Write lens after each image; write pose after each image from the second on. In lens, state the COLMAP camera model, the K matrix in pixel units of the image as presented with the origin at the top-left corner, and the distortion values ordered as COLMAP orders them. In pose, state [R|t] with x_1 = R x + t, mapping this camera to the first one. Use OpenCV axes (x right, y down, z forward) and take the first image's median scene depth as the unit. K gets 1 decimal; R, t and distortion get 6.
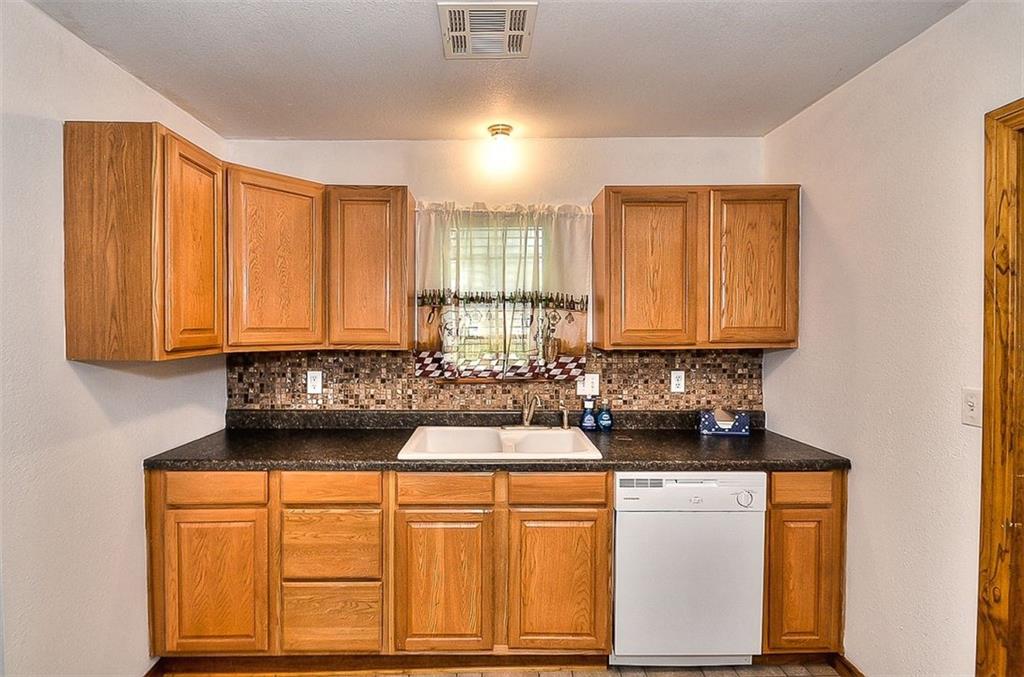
lens RADIAL K [[485.5, 0, 505.0], [0, 485.5, 337.3], [0, 0, 1]] dist [0.005285, -0.010214]
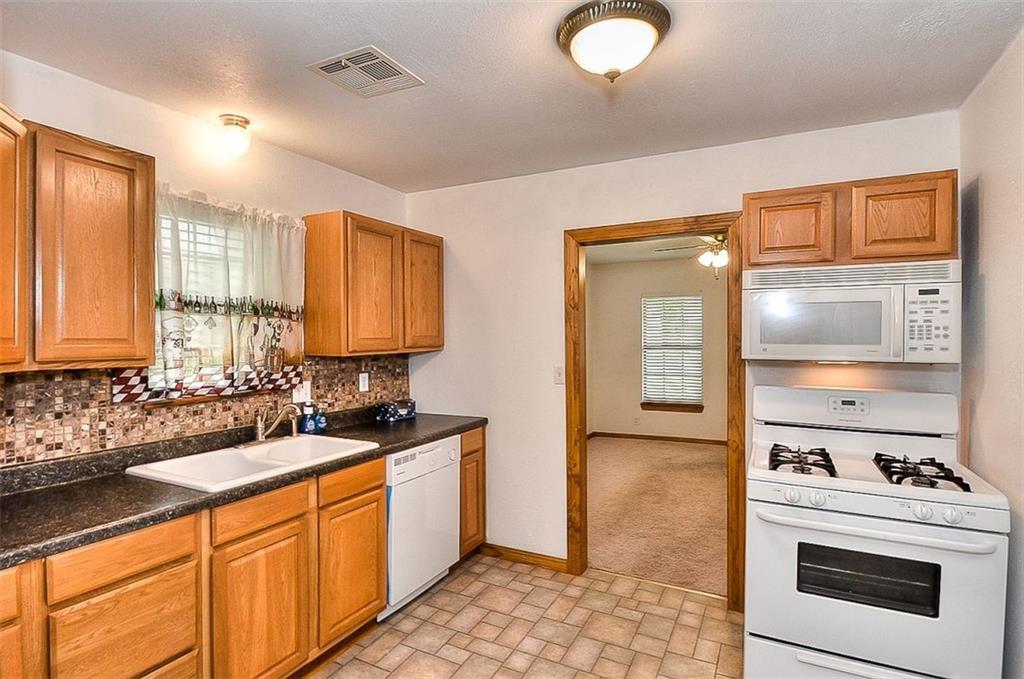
lens RADIAL K [[517.0, 0, 495.4], [0, 517.0, 342.6], [0, 0, 1]] dist [-0.002052, -0.006668]
pose [[0.487190, -0.012596, 0.873205, -0.688971], [0.024382, 0.999702, 0.000817, 0.001473], [-0.872955, 0.020892, 0.487353, 0.120053]]
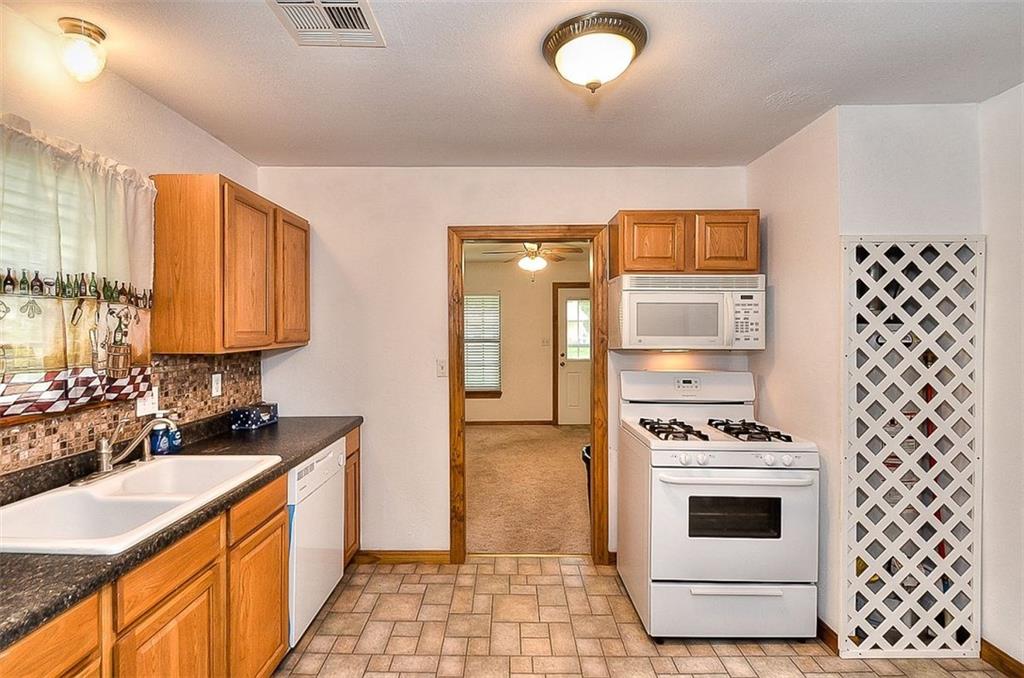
lens RADIAL K [[485.5, 0, 490.7], [0, 485.5, 329.1], [0, 0, 1]] dist [0.005285, -0.010214]
pose [[0.036704, 0.003175, 0.999321, -0.709058], [0.026276, 0.999646, -0.004141, -0.003503], [-0.998981, 0.026410, 0.036608, 0.477302]]
